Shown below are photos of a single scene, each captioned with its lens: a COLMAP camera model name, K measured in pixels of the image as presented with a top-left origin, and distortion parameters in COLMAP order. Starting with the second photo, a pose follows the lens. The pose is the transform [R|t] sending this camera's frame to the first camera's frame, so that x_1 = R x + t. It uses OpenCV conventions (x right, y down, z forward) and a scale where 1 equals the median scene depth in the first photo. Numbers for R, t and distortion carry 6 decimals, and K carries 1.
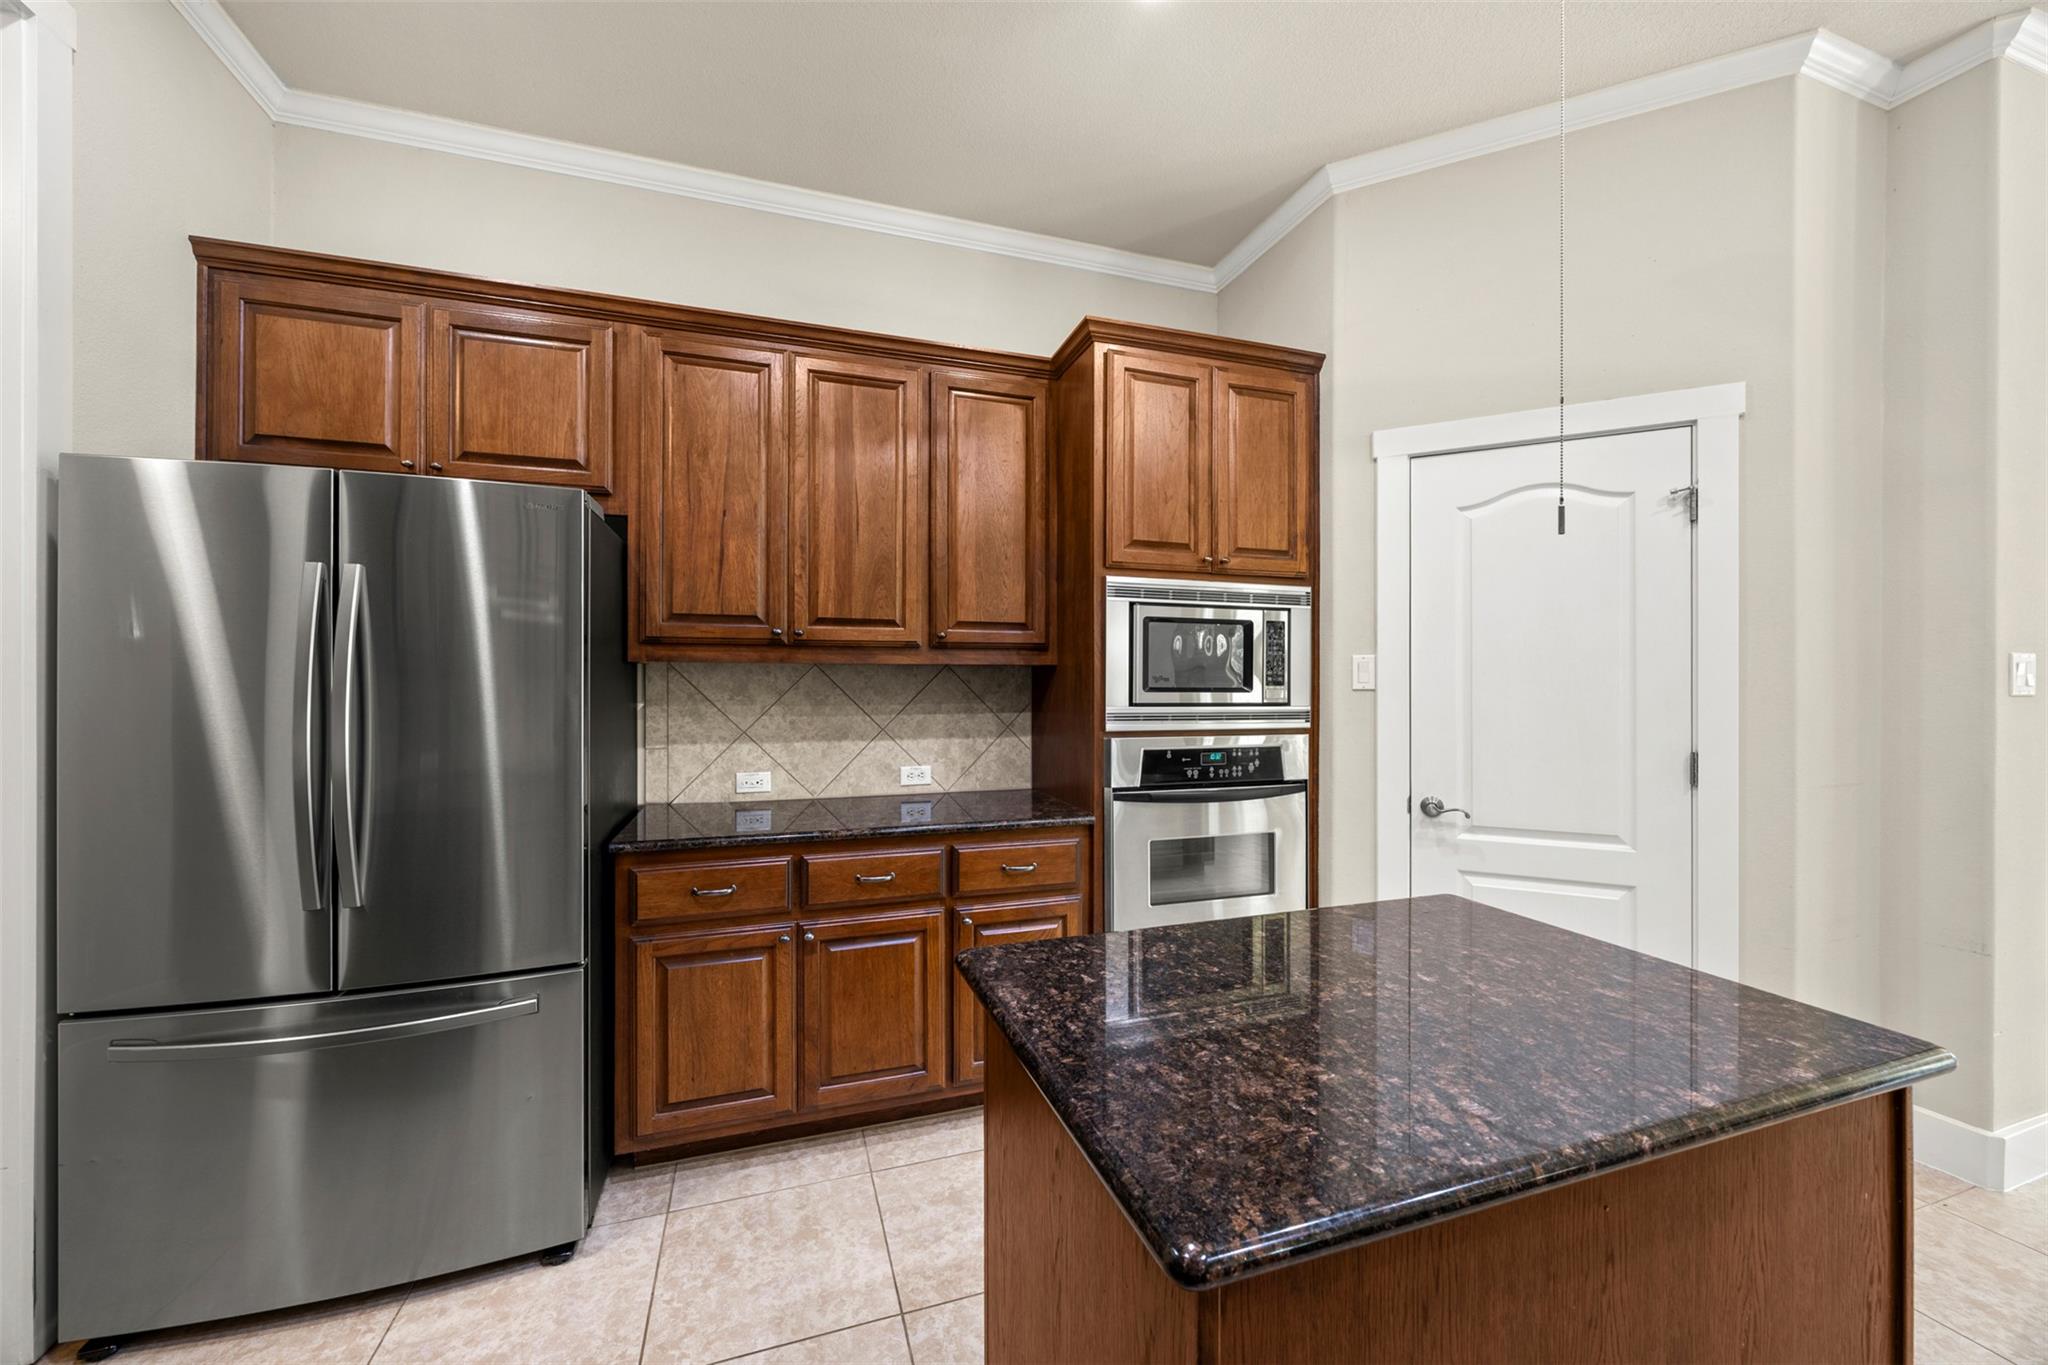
lens RADIAL K [[794.8, 0, 1030.0], [0, 794.8, 687.7], [0, 0, 1]] dist [-0.001235, 0.000773]
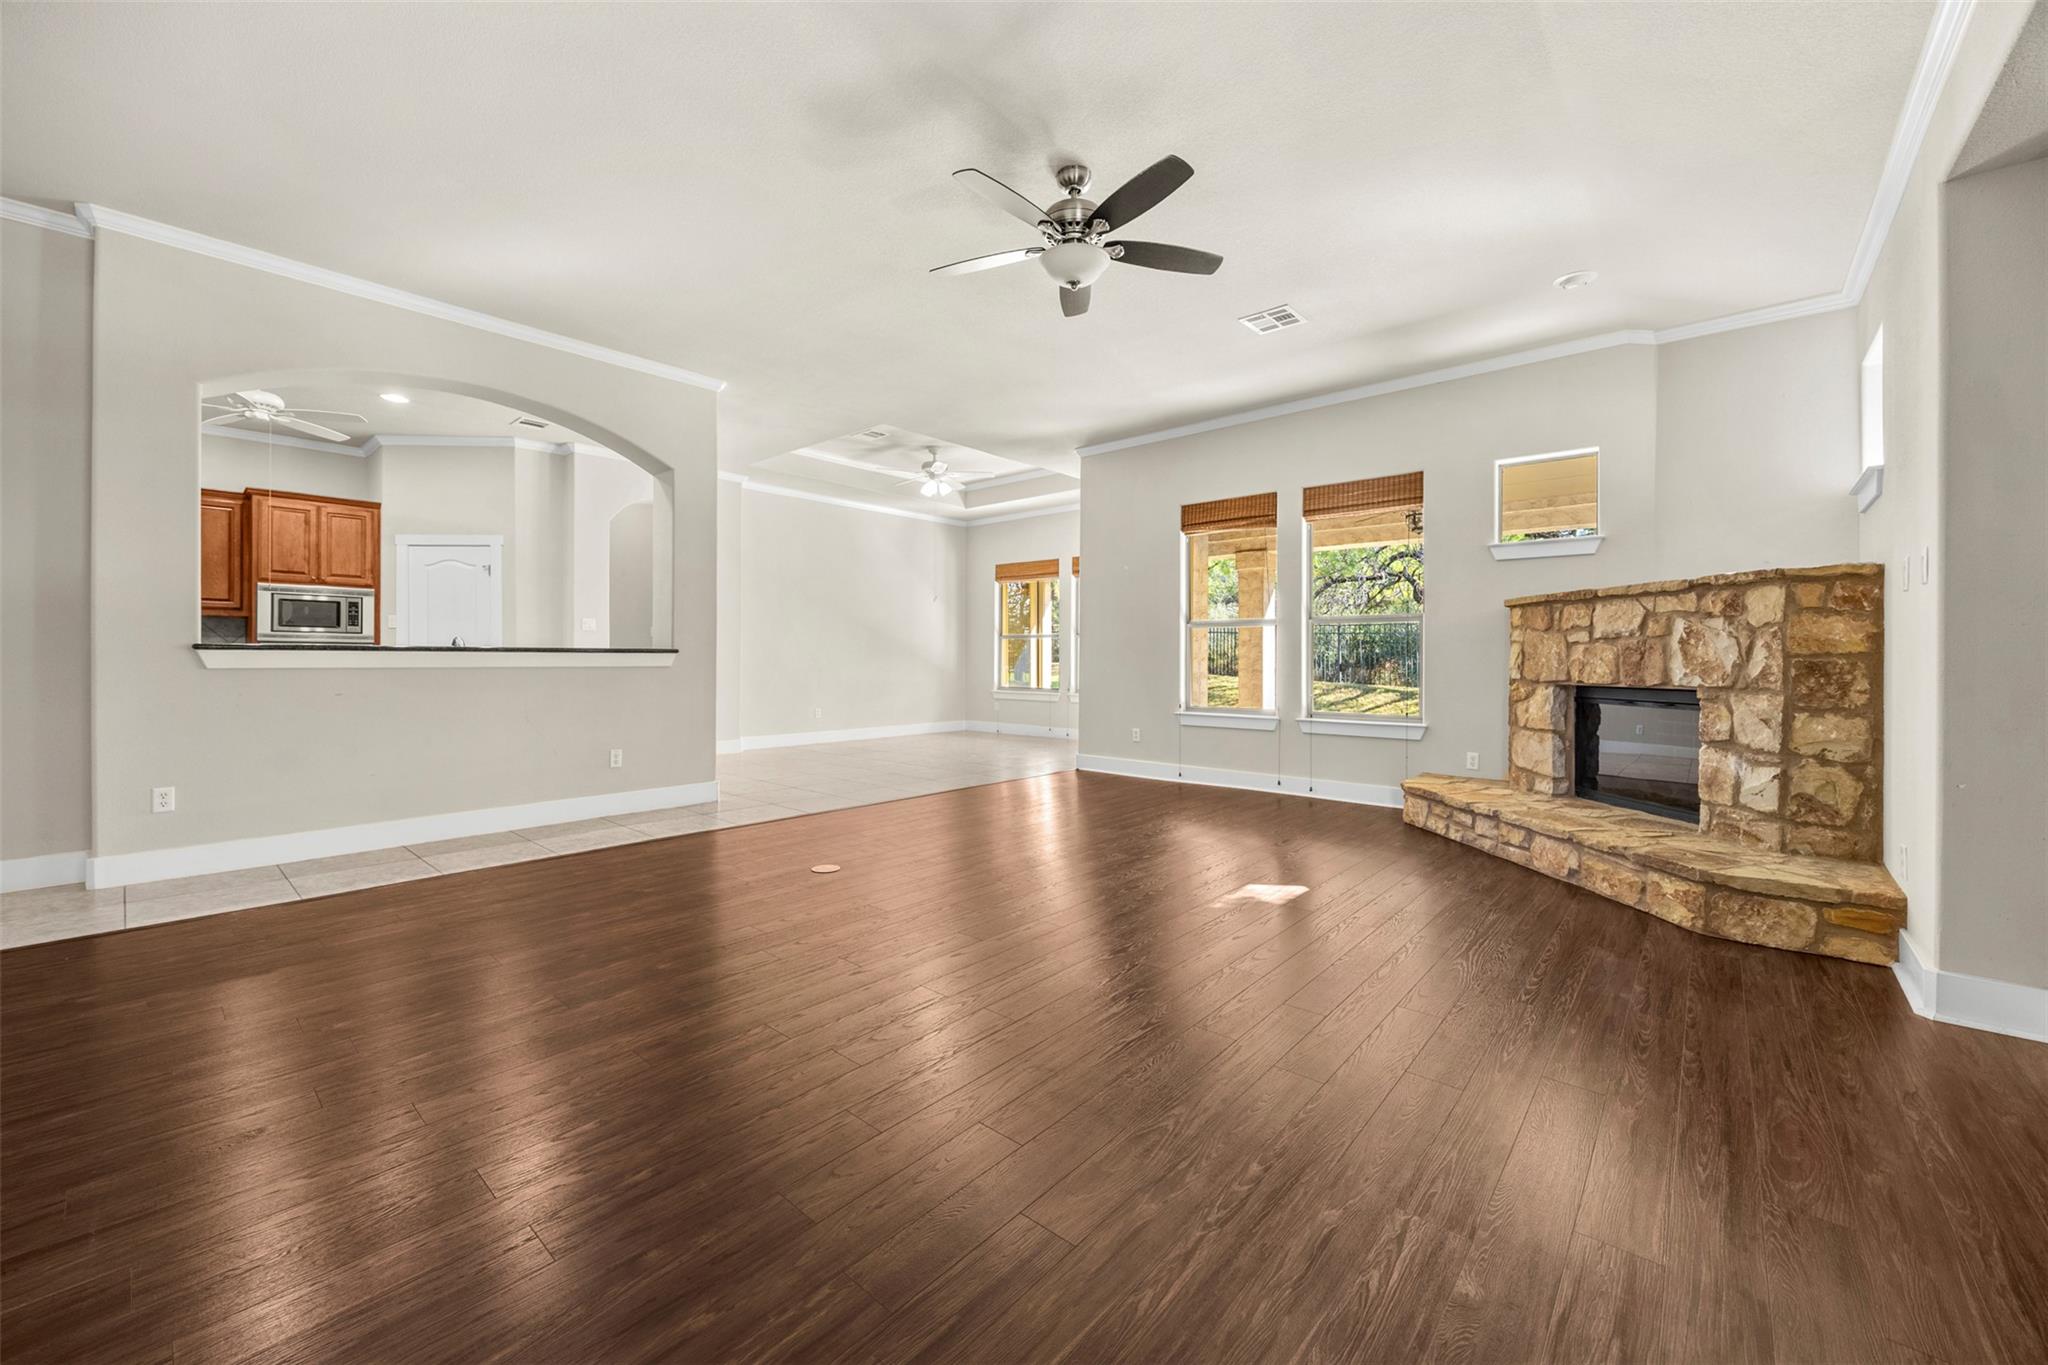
lens RADIAL K [[794.8, 0, 1026.9], [0, 794.8, 661.9], [0, 0, 1]] dist [-0.001235, 0.000773]
pose [[0.873608, 0.000472, 0.486630, 0.994761], [-0.001897, 0.999995, 0.002435, 0.108610], [-0.486627, -0.003051, 0.873605, -2.452856]]
